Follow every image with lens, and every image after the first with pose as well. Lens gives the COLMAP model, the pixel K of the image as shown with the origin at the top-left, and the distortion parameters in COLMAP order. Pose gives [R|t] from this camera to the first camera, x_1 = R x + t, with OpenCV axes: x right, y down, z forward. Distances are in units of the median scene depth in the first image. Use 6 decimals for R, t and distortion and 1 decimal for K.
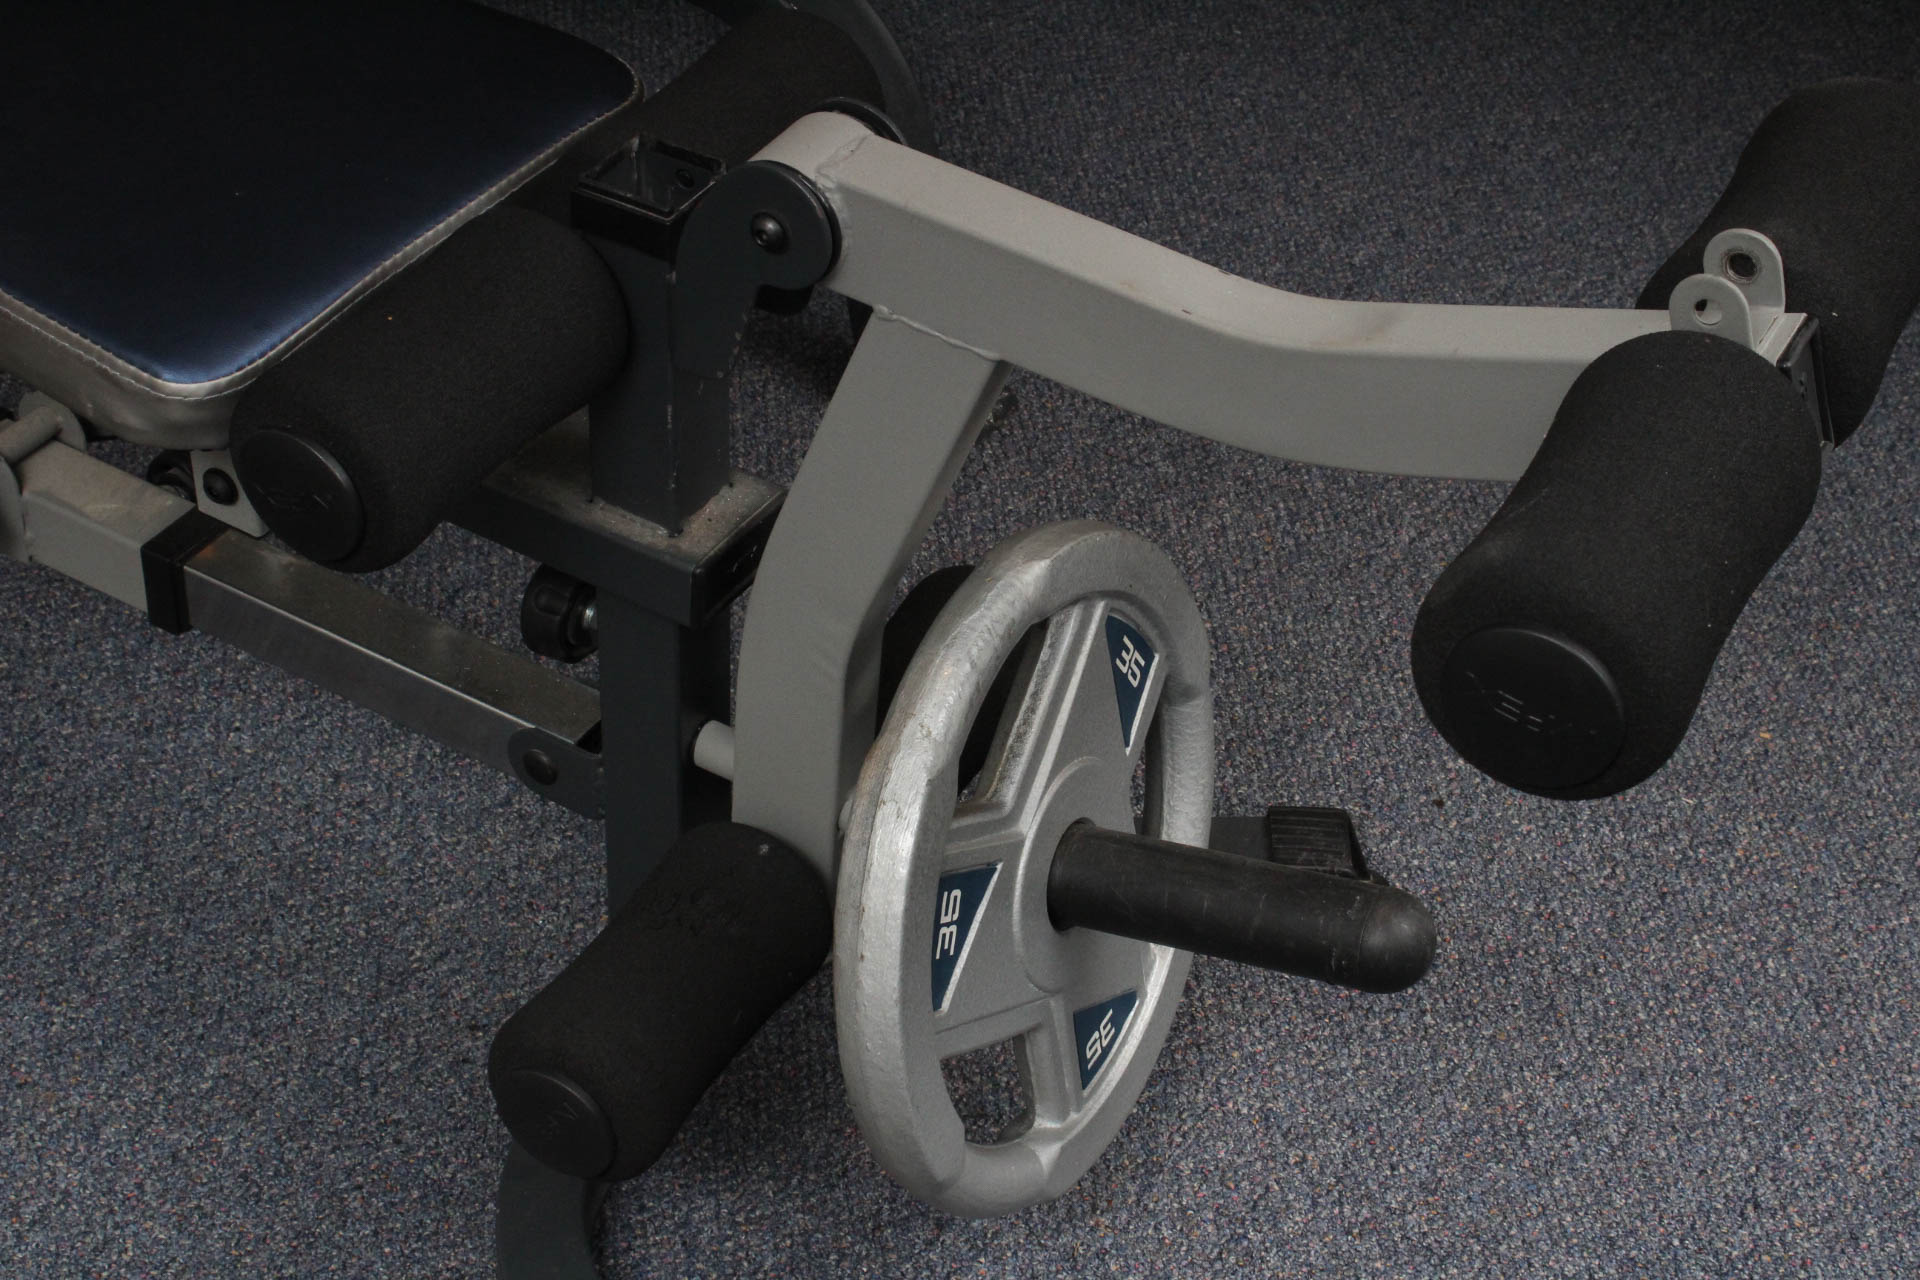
lens RADIAL K [[3164.6, 0, 960.0], [0, 3164.6, 640.0], [0, 0, 1]] dist [0.007001, -0.046434]
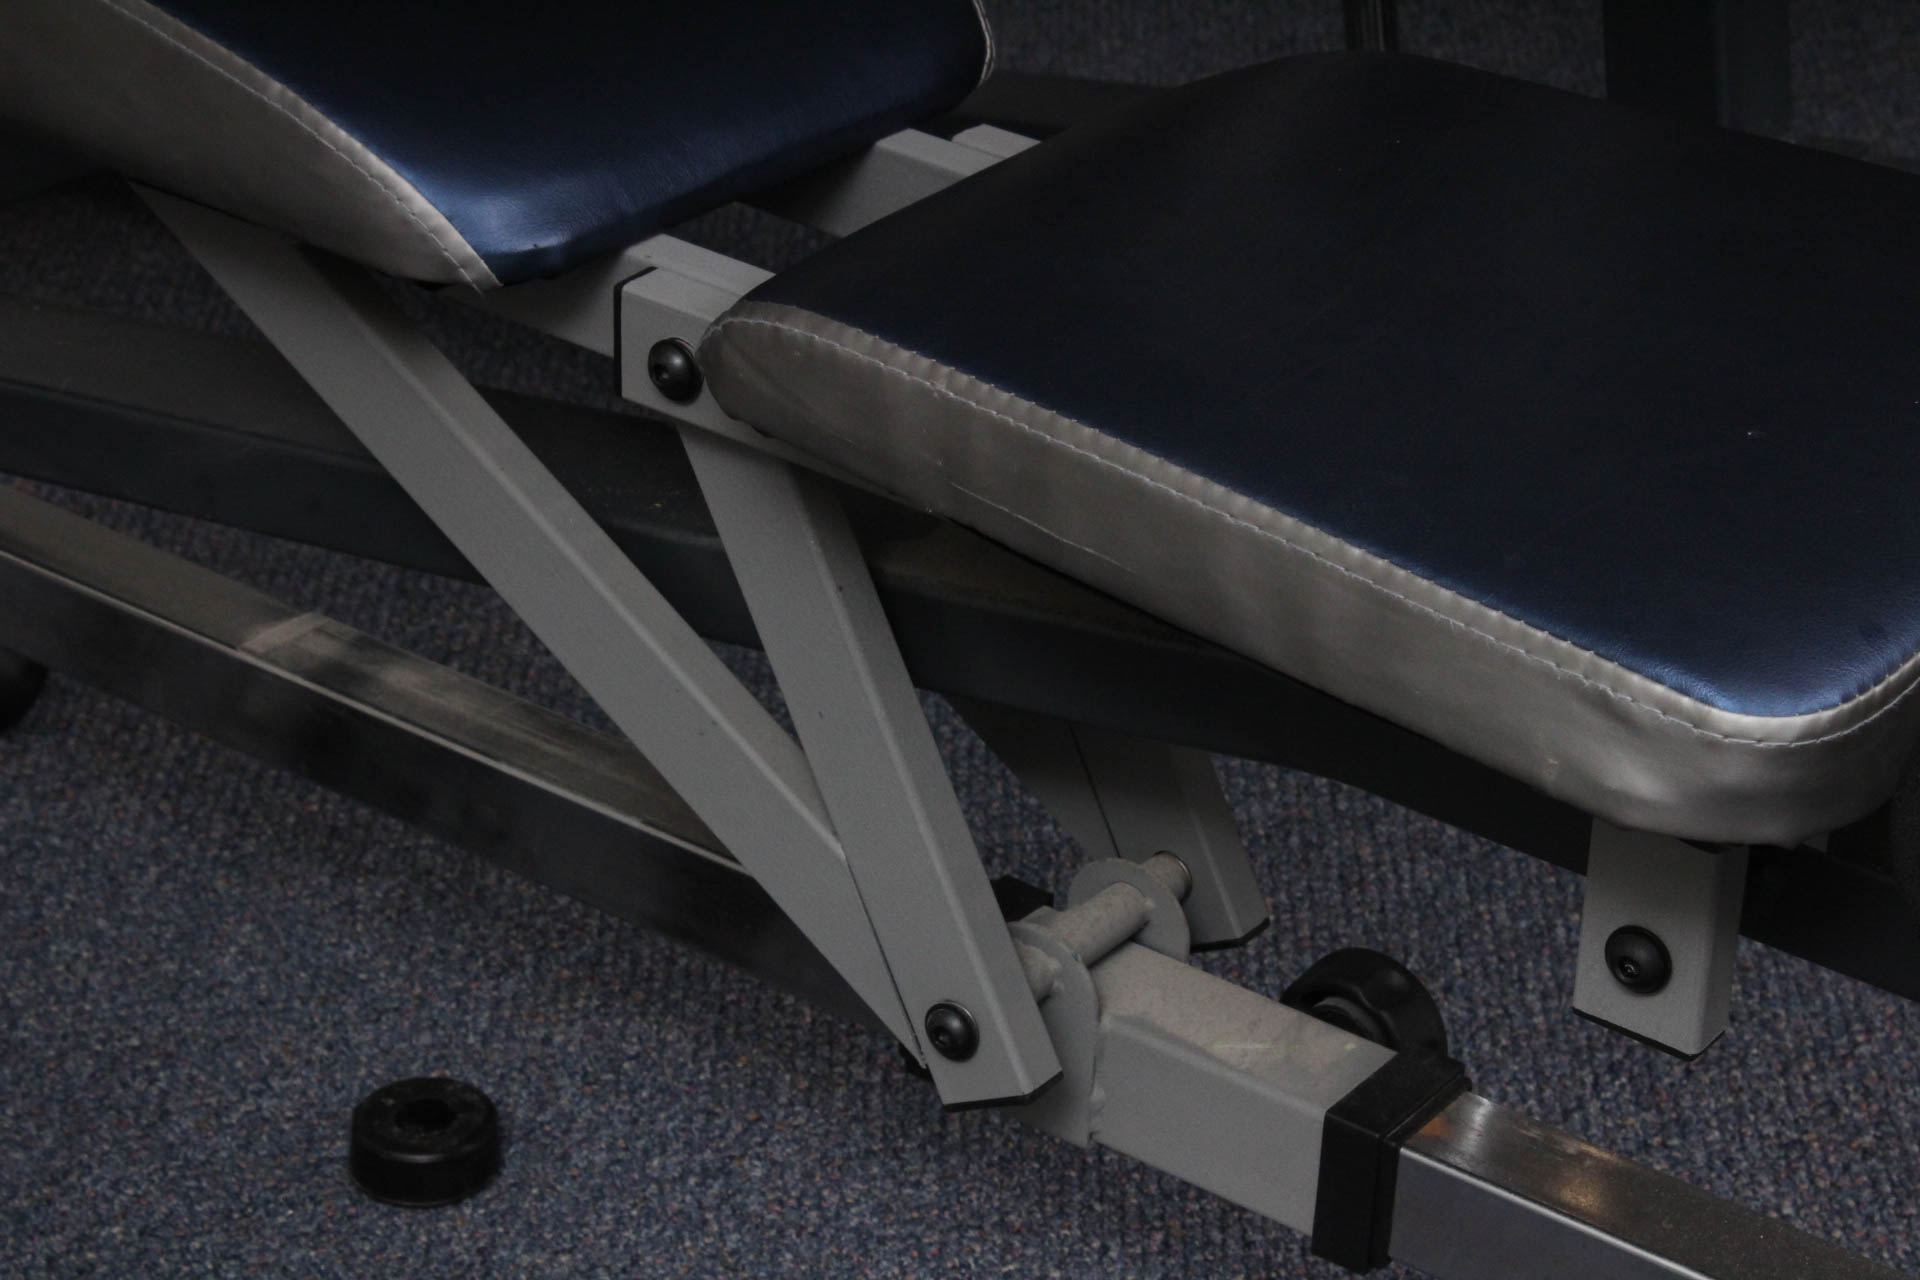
lens RADIAL K [[4592.0, 0, 951.4], [0, 4592.0, 602.4], [0, 0, 1]] dist [0.086930, 0.082354]
pose [[0.994525, 0.030893, -0.099828, -0.243495], [-0.052378, 0.974003, -0.220395, 0.068390], [0.090424, 0.224417, 0.970289, 0.153809]]
